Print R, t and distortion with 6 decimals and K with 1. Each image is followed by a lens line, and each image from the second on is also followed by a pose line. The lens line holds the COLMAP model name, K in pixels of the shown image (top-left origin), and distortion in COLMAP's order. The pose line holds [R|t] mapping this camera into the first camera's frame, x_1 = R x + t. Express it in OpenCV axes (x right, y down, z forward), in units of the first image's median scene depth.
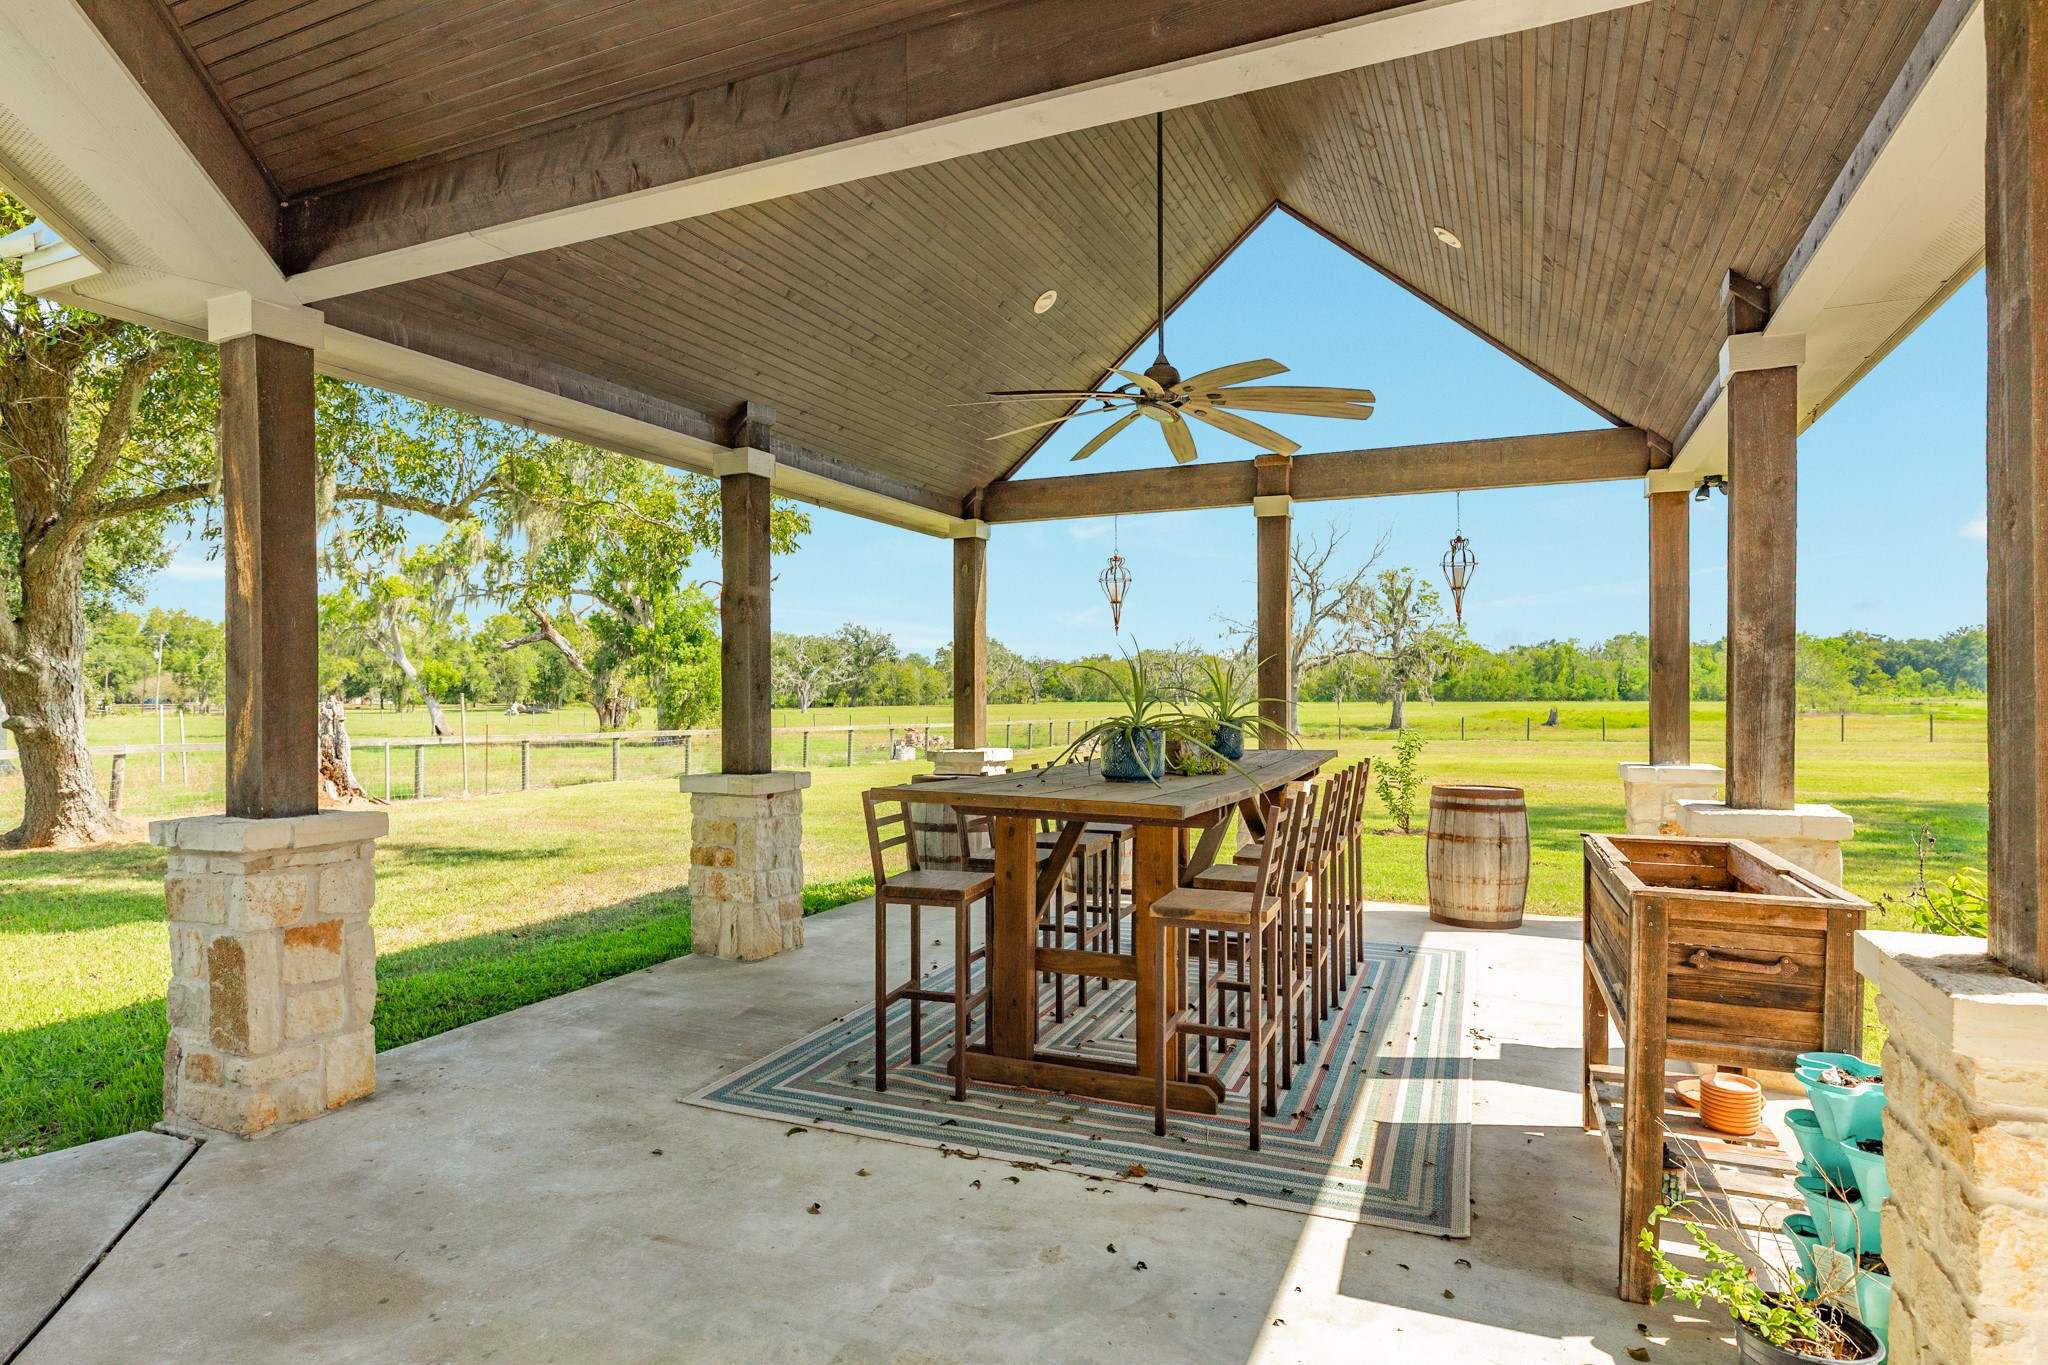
lens RADIAL K [[1099.2, 0, 1024.8], [0, 1099.2, 698.4], [0, 0, 1]] dist [0.006983, 0.000978]
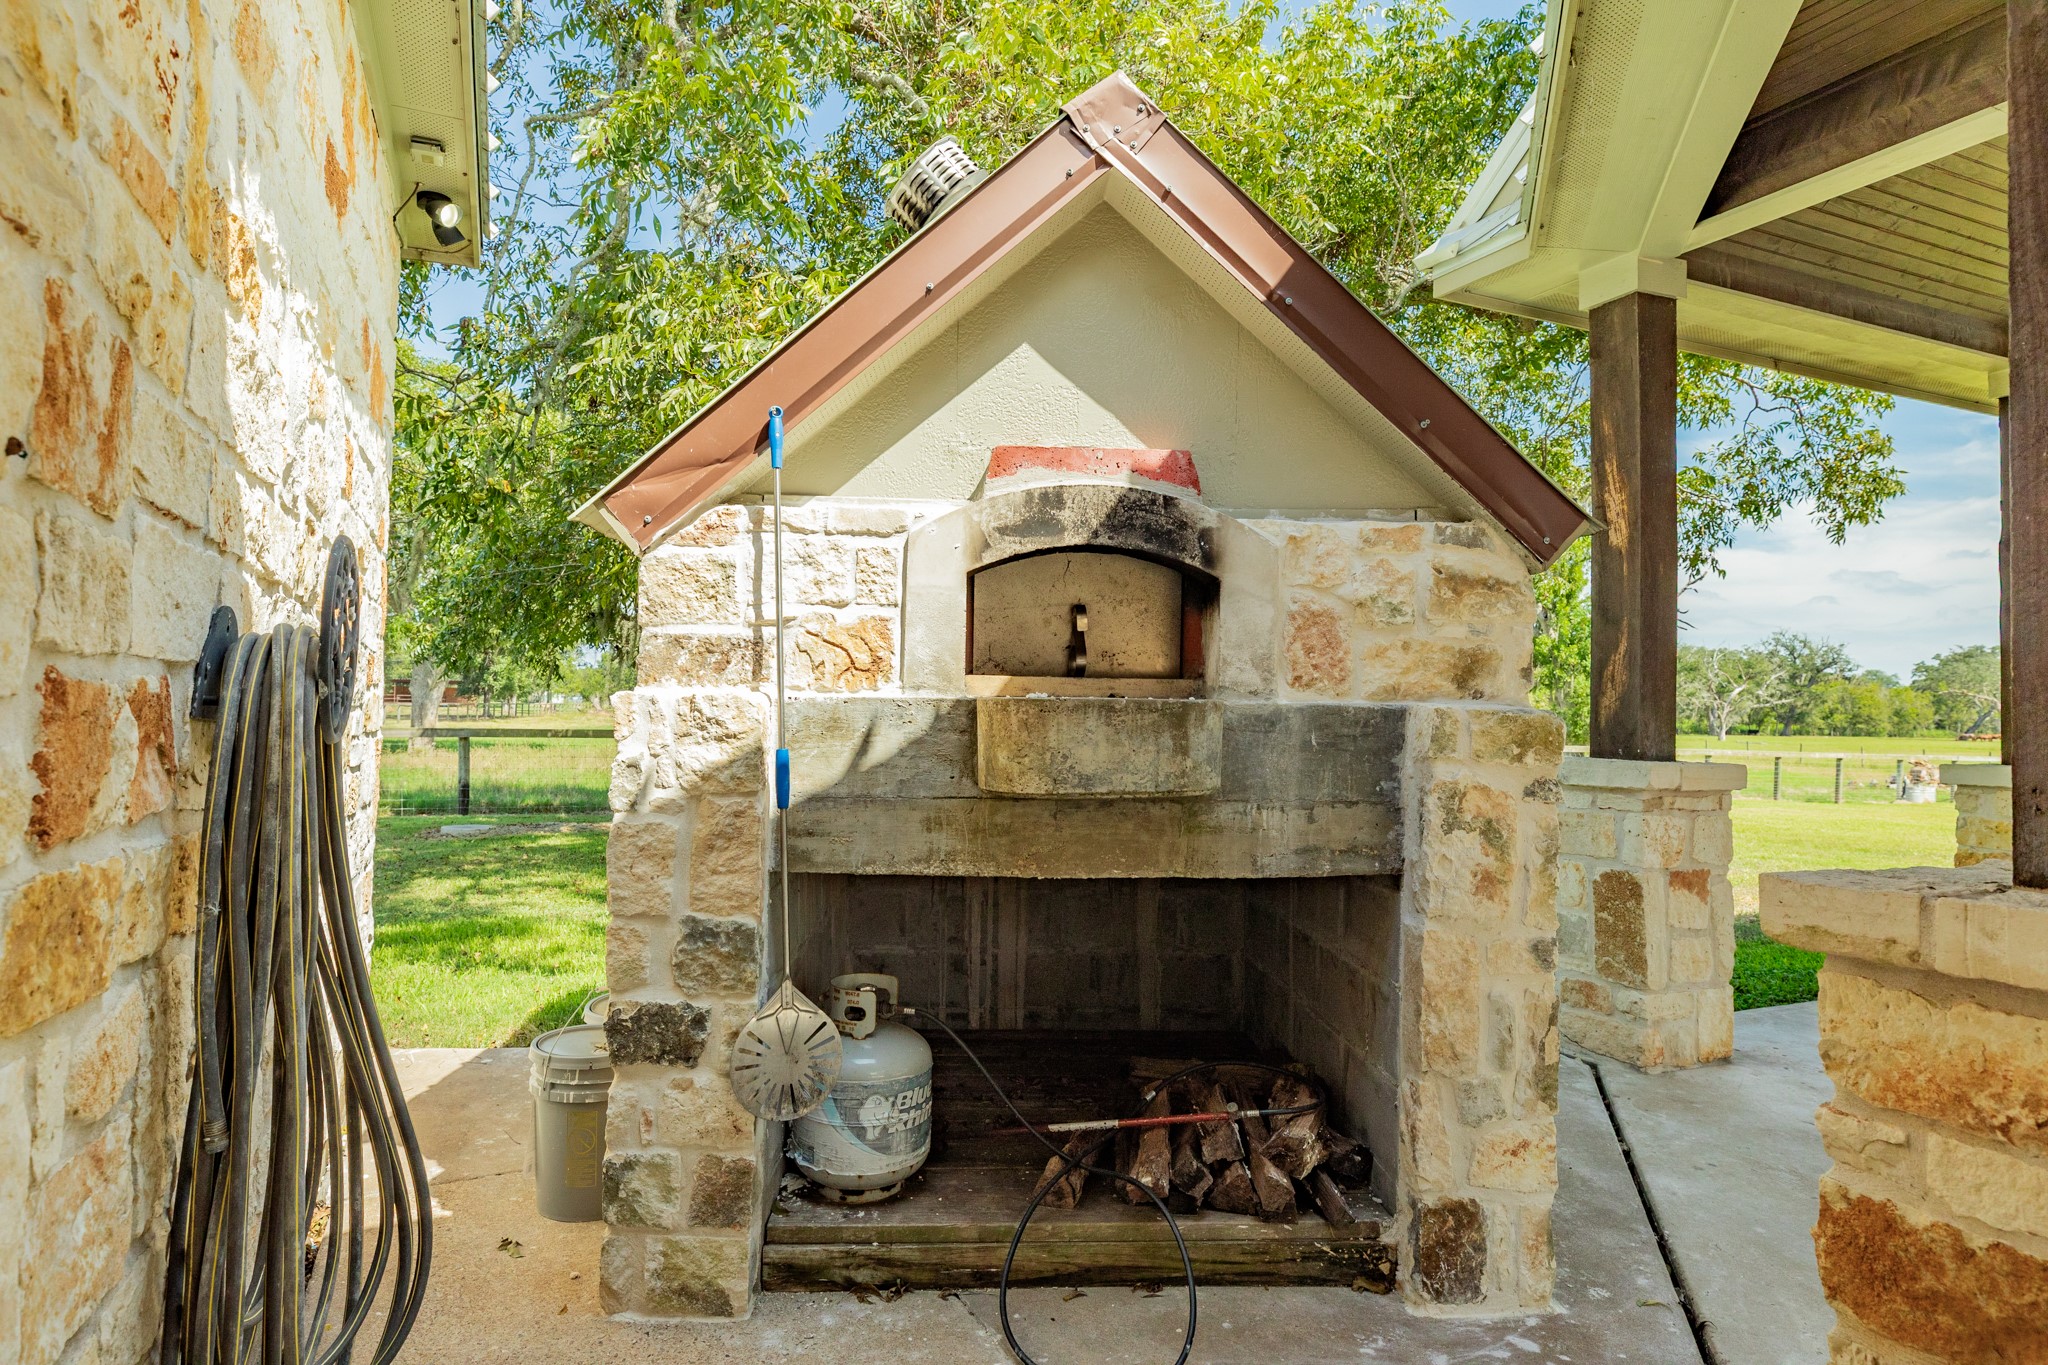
lens RADIAL K [[1157.9, 0, 1011.8], [0, 1157.9, 680.9], [0, 0, 1]] dist [0.001398, 0.000173]
pose [[0.744681, 0.003501, -0.667411, -0.180306], [-0.025938, 0.999383, -0.023699, 0.033538], [0.666916, 0.034960, 0.744312, -0.083478]]
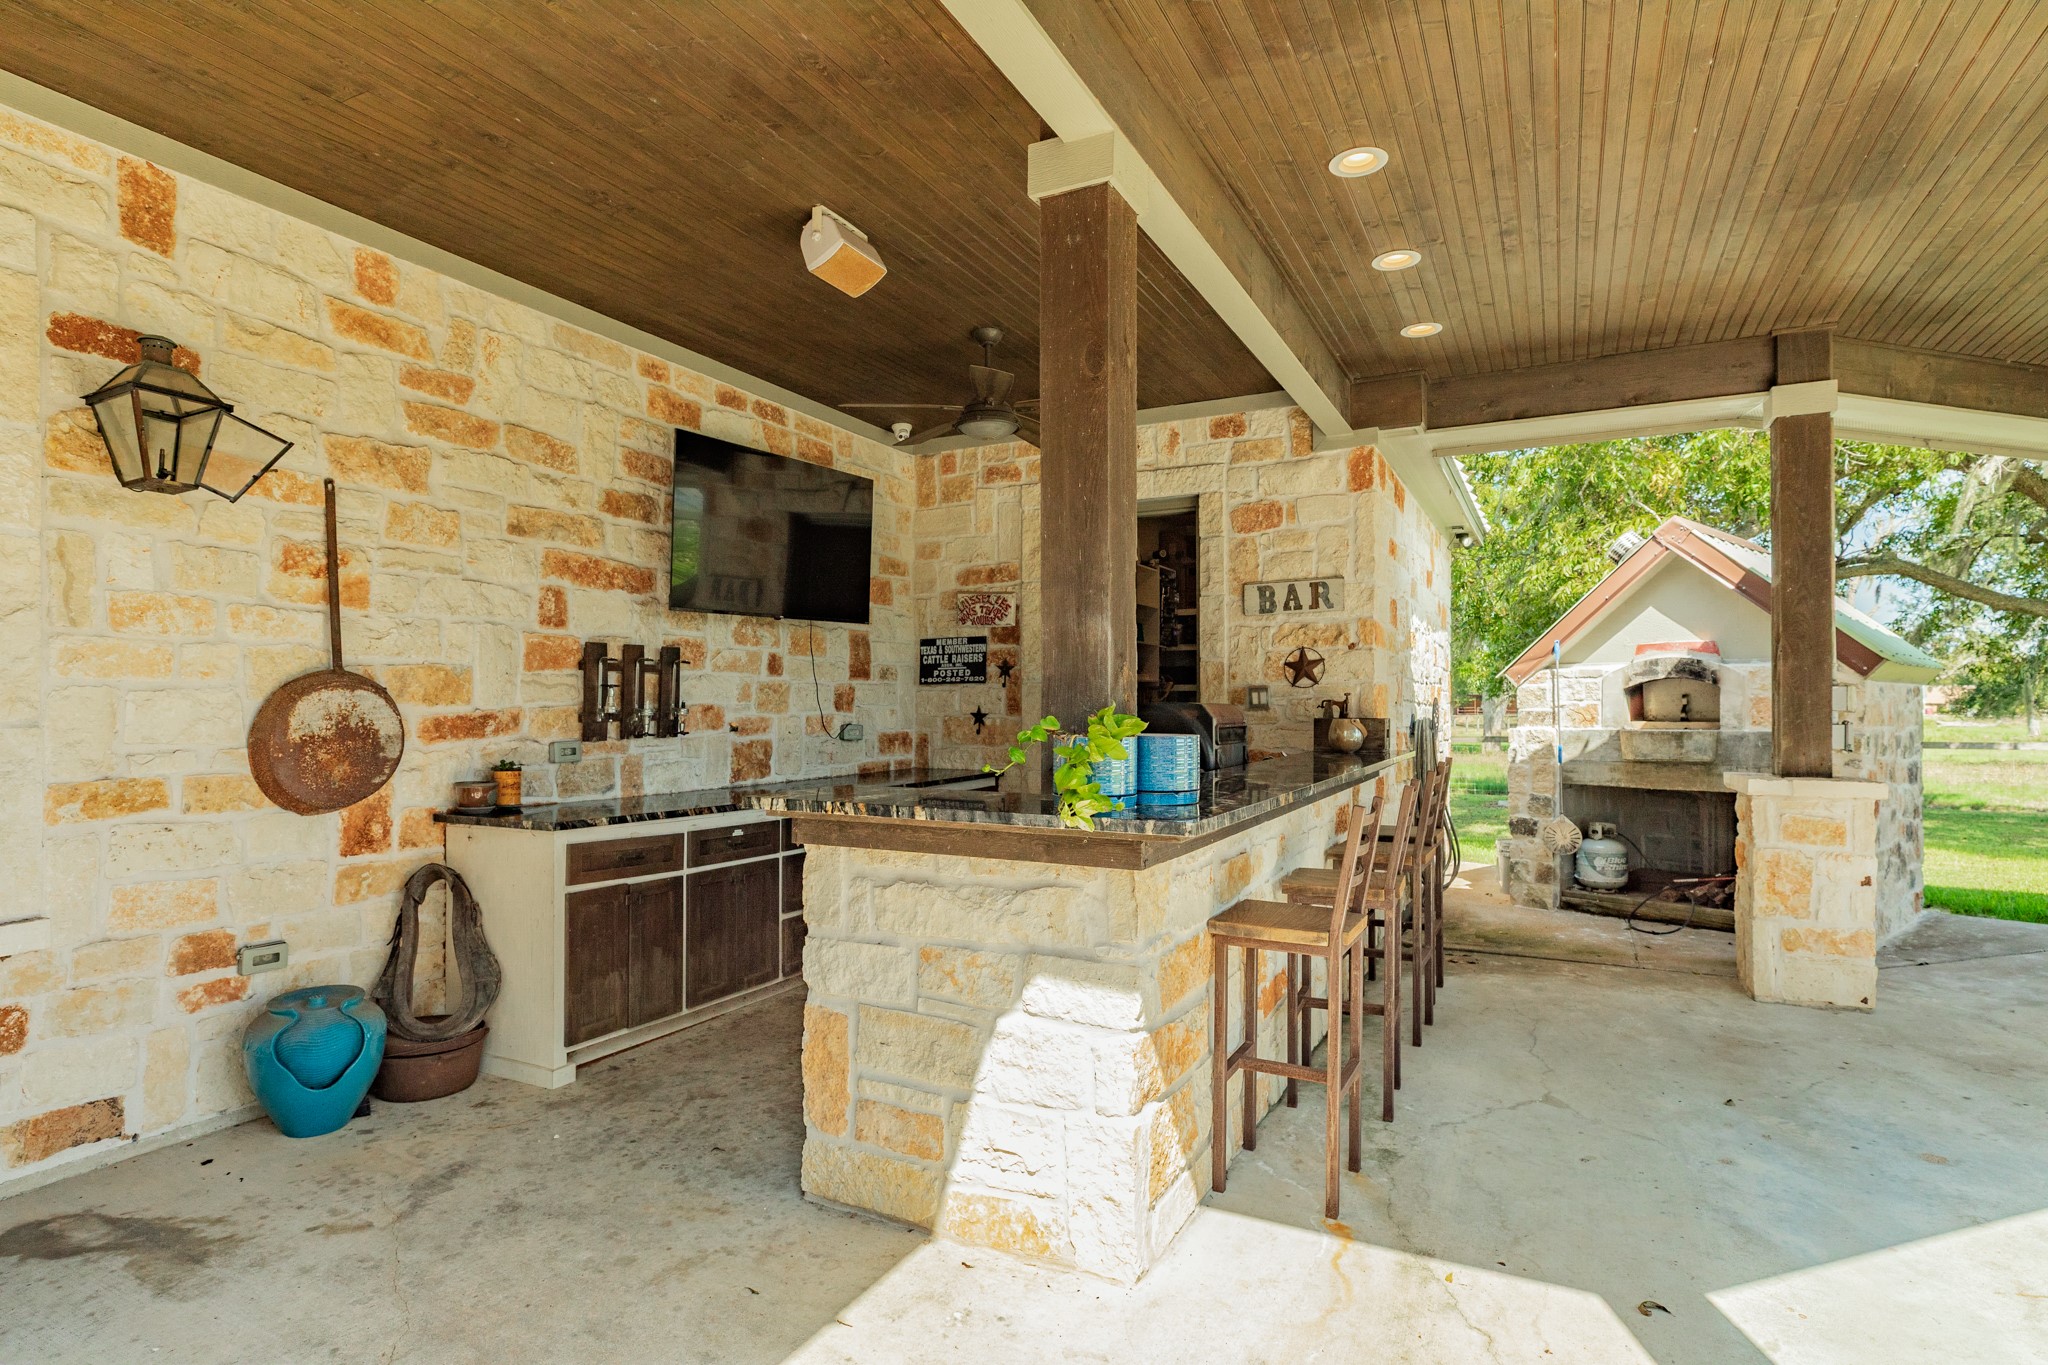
lens RADIAL K [[1056.2, 0, 1030.3], [0, 1056.2, 689.5], [0, 0, 1]] dist [0.001505, 0.000105]
pose [[-0.049514, -0.011619, -0.998706, 0.436508], [-0.003377, 0.999929, -0.011466, 0.011886], [0.998768, 0.002804, -0.049550, -0.286426]]
